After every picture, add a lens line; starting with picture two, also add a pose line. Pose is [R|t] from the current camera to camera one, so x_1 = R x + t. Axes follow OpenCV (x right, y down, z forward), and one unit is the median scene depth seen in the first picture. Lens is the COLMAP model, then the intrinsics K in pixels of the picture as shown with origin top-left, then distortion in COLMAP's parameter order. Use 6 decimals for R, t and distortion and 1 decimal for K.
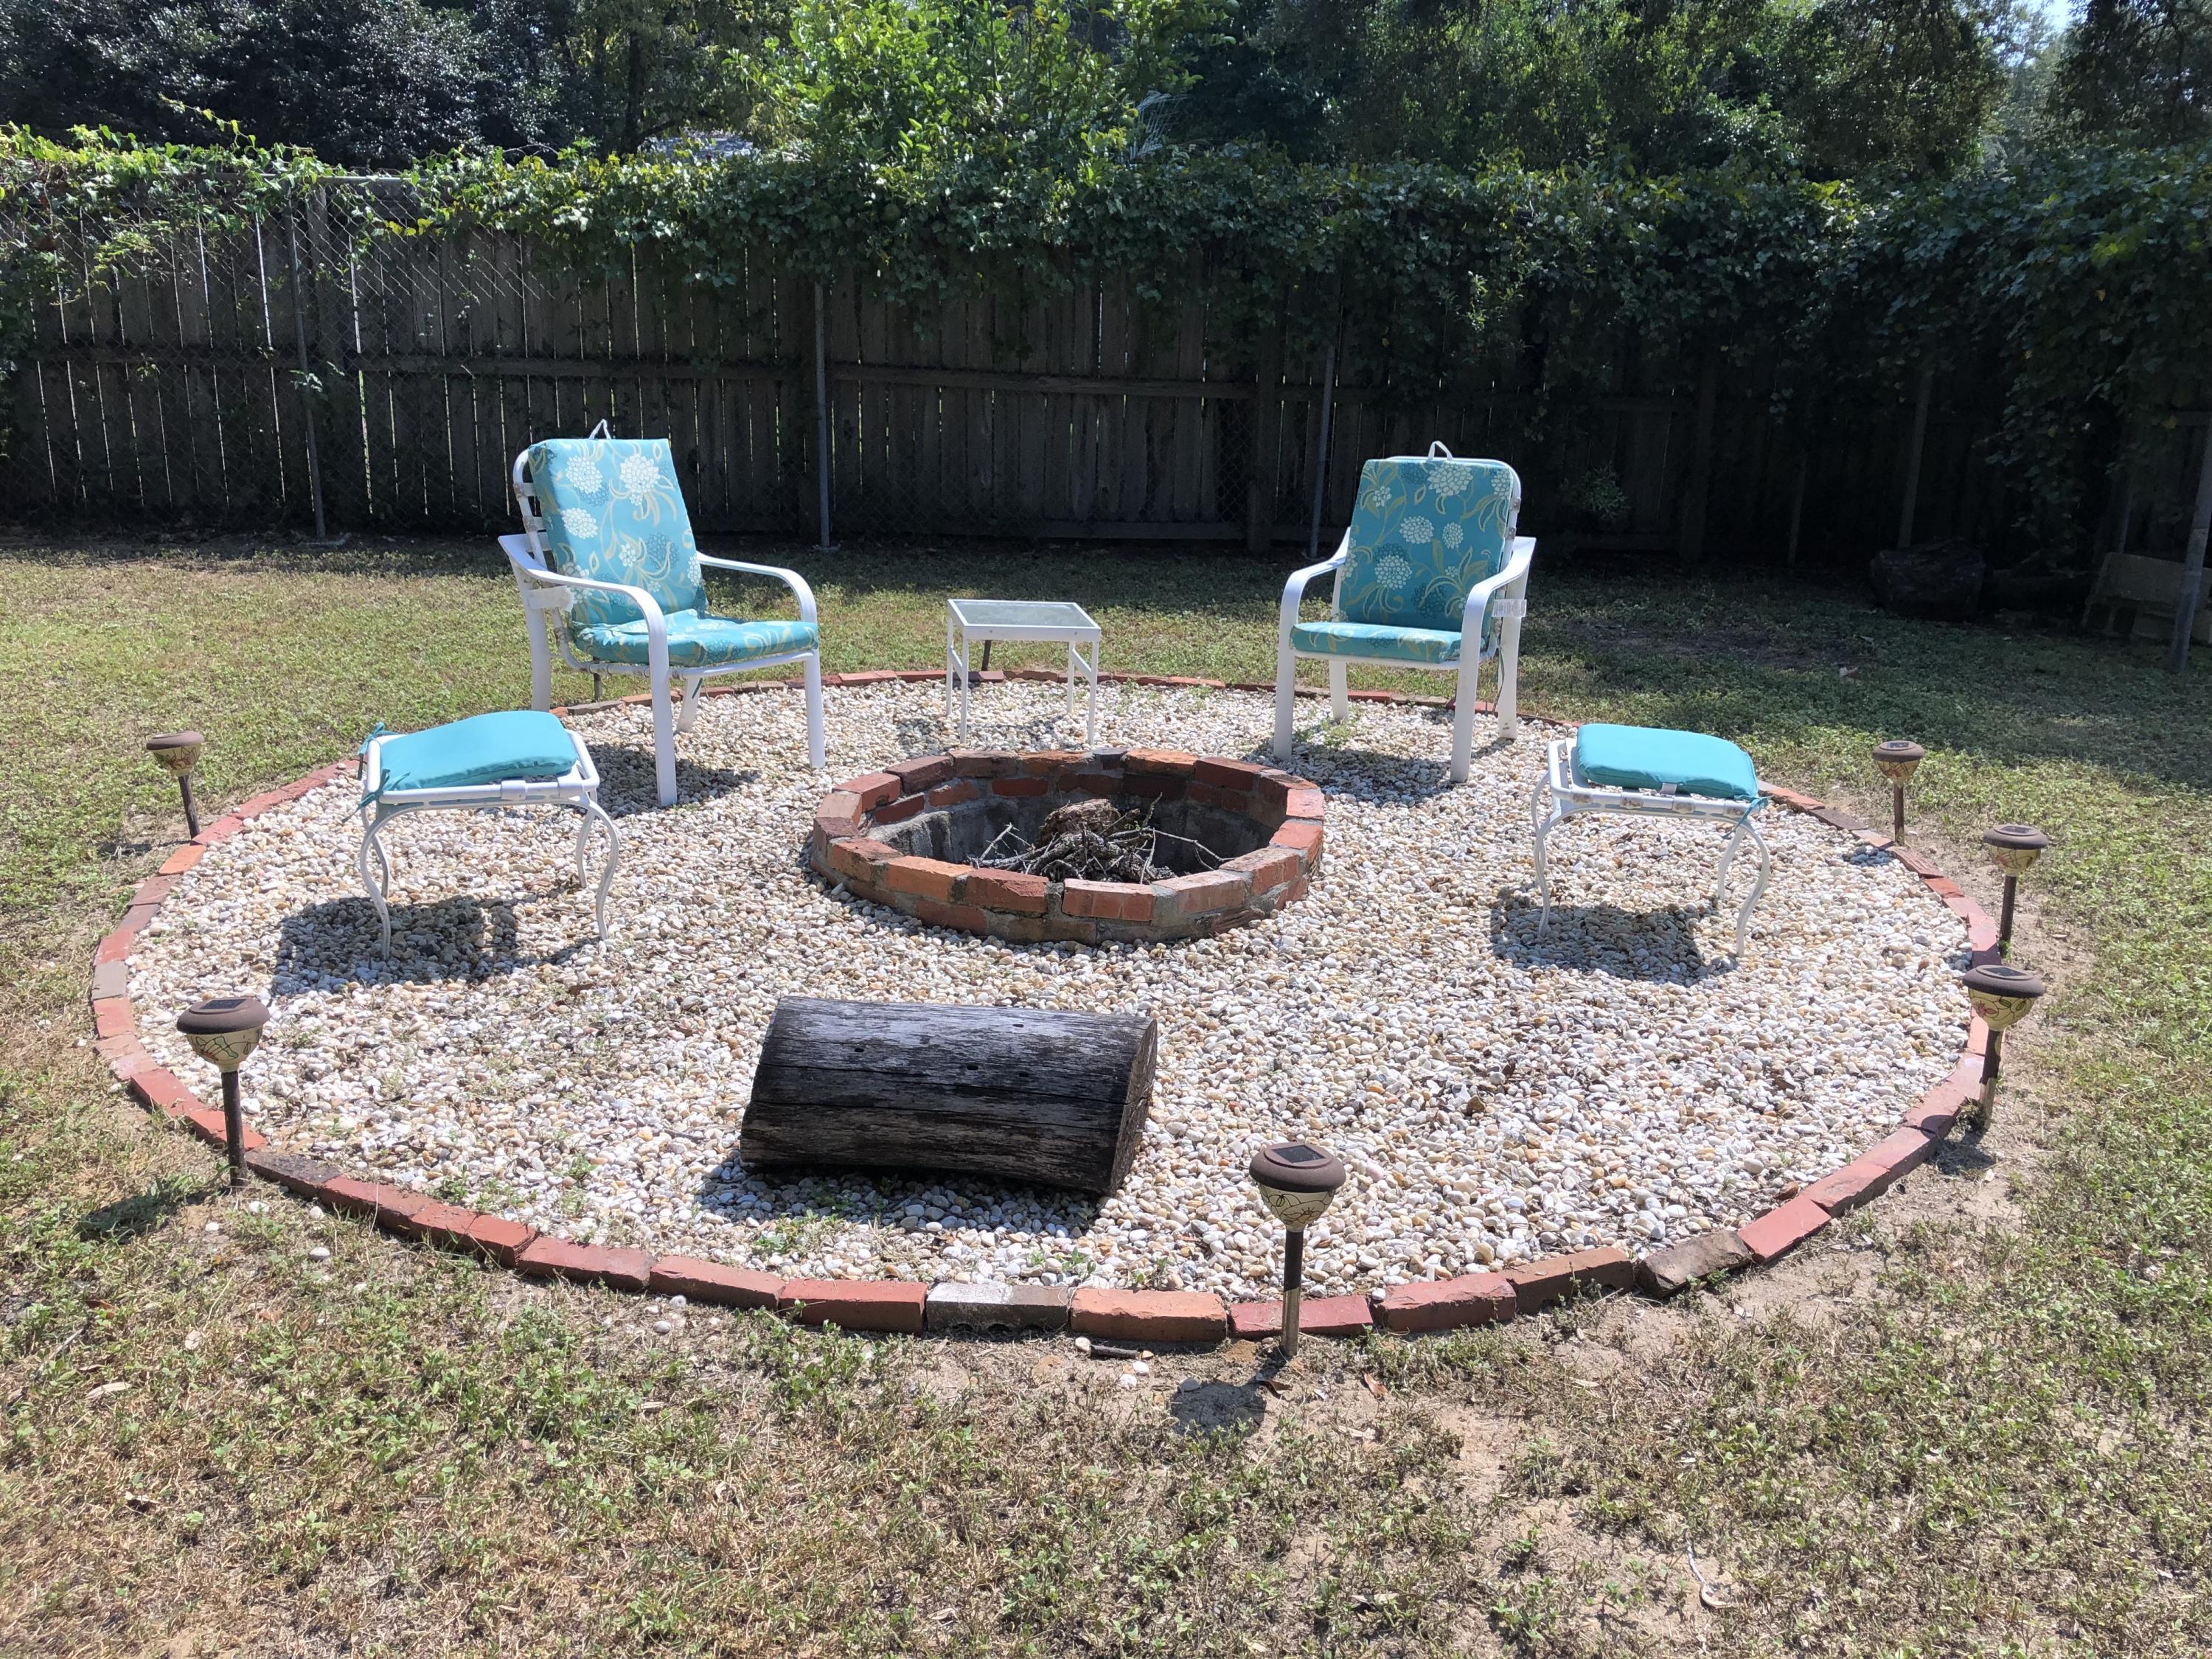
lens RADIAL K [[1835.3, 0, 1099.1], [0, 1835.3, 824.7], [0, 0, 1]] dist [0.033519, -0.049035]
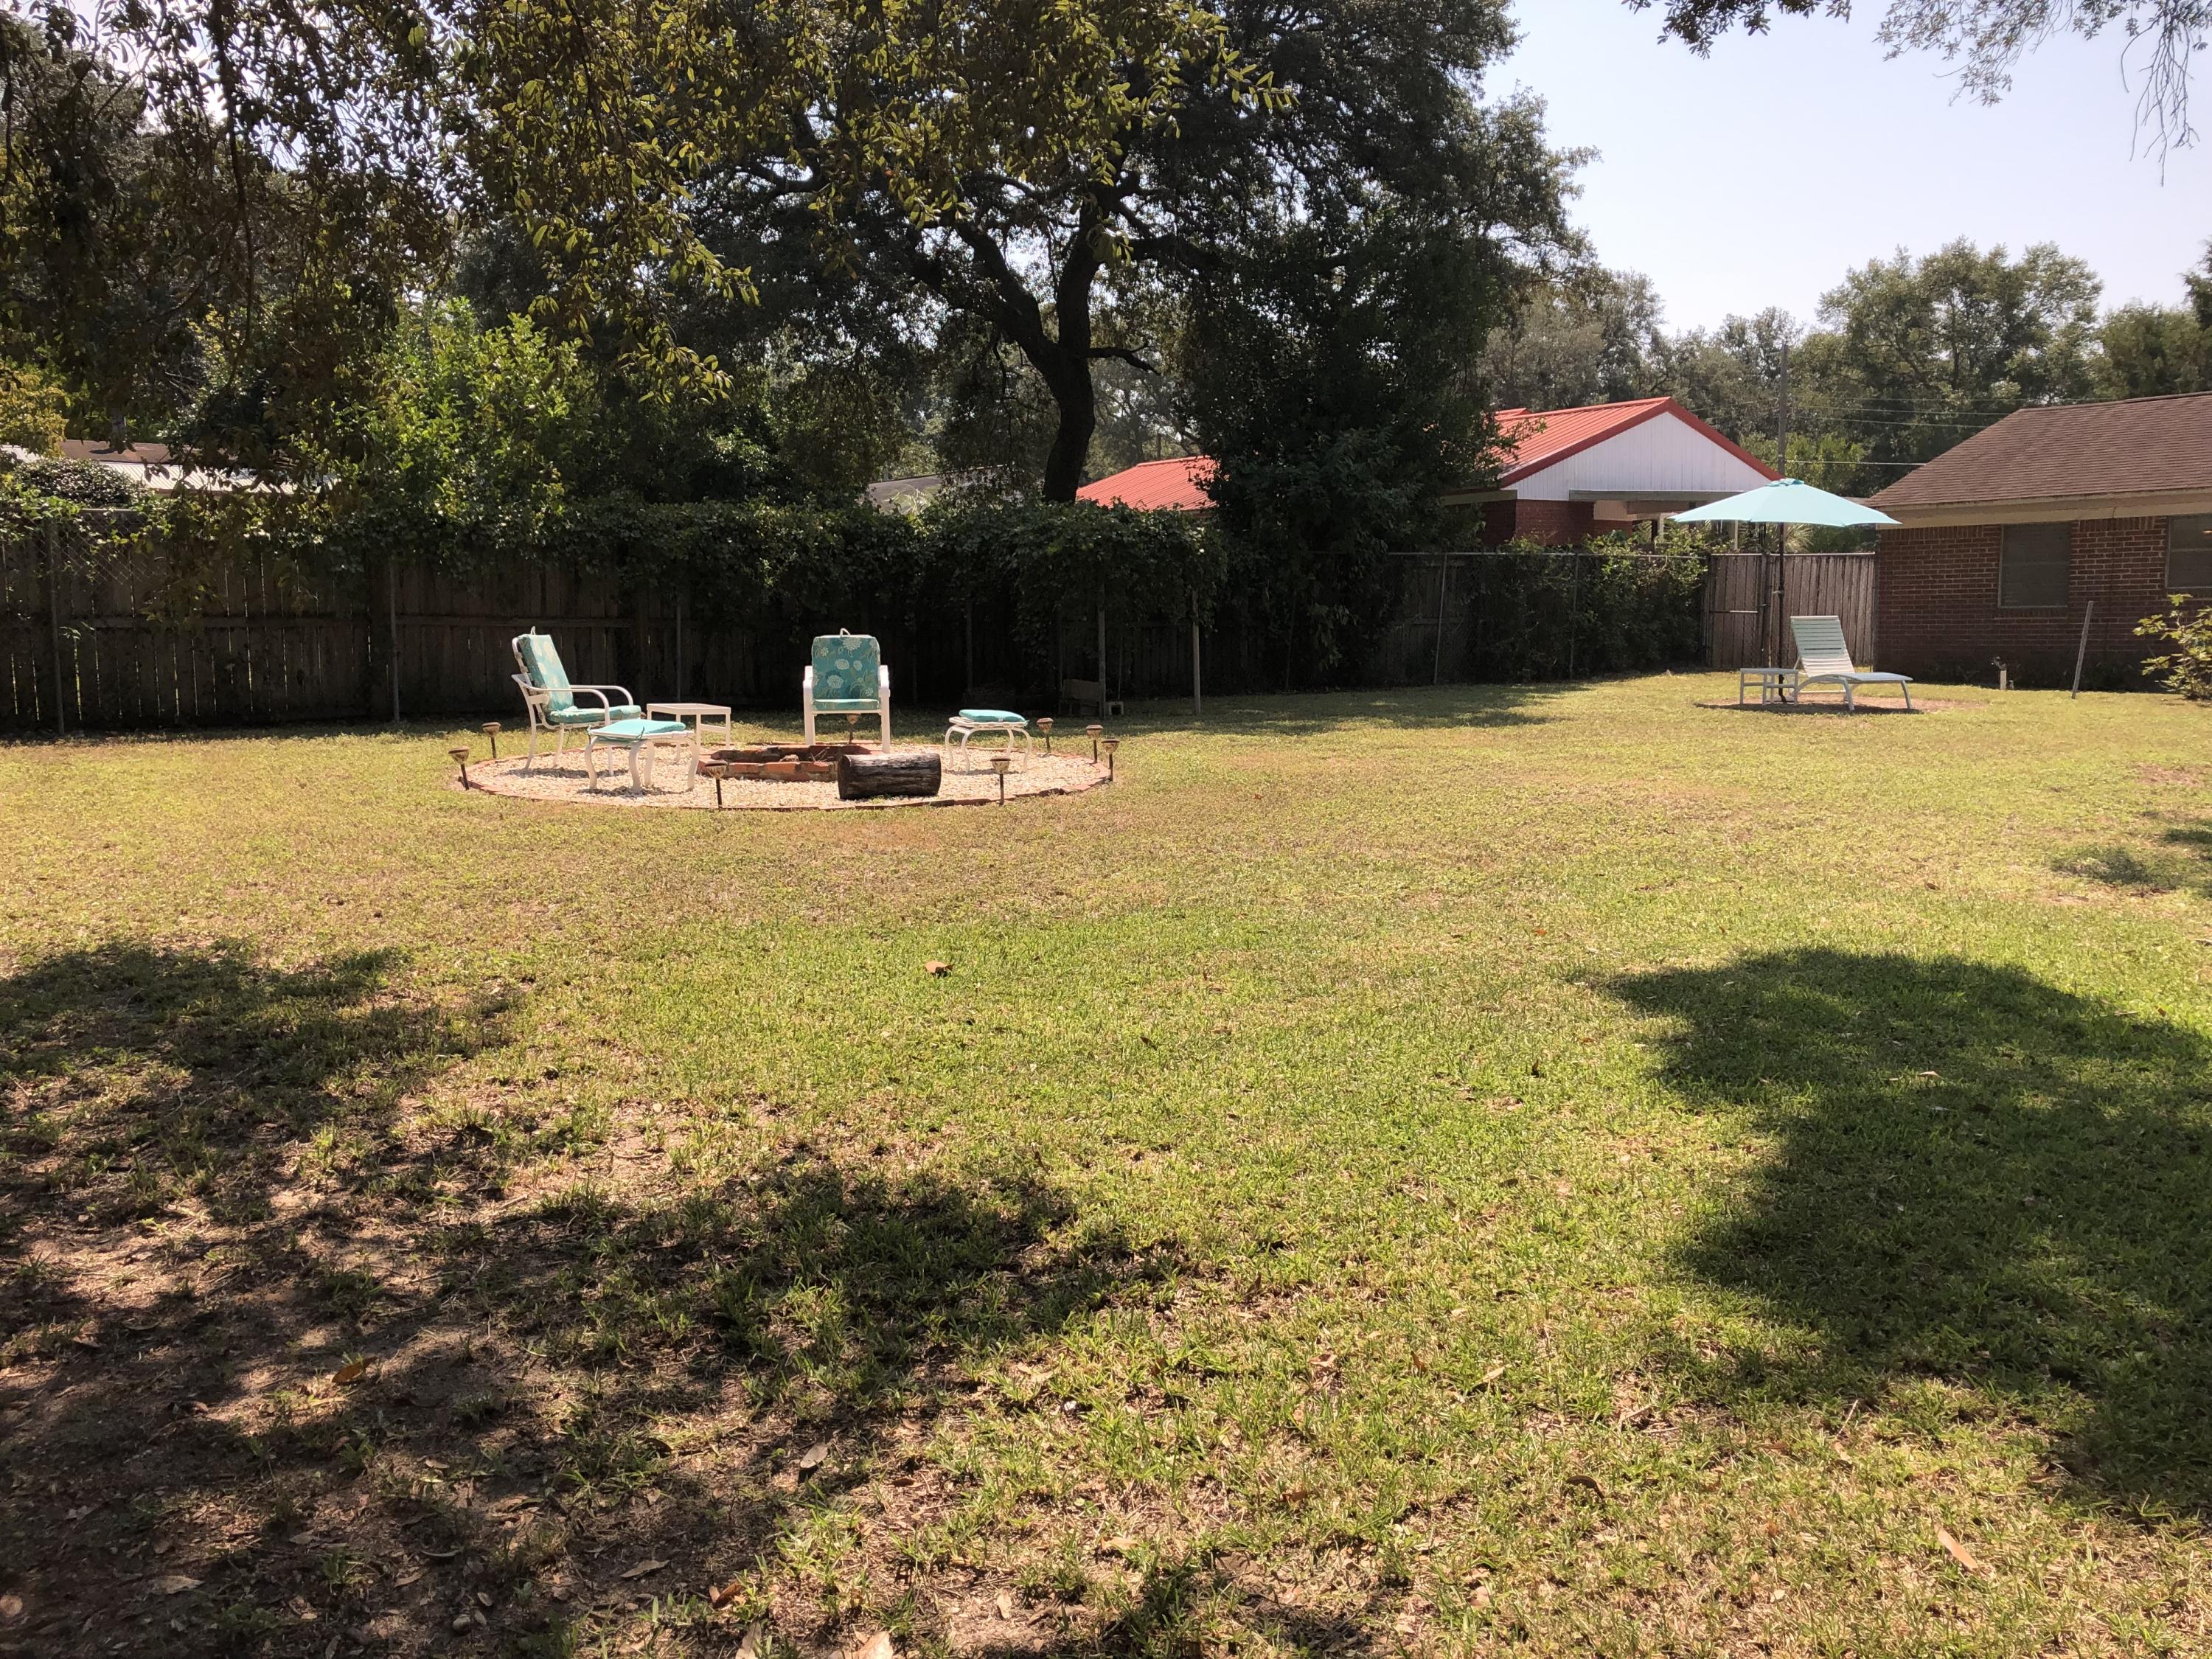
lens RADIAL K [[1835.3, 0, 1107.7], [0, 1835.3, 830.8], [0, 0, 1]] dist [0.033519, -0.049035]
pose [[0.832917, -0.091947, 0.545706, -0.867125], [0.165187, 0.982454, -0.086590, 0.319325], [-0.528169, 0.162266, 0.833491, -1.156291]]
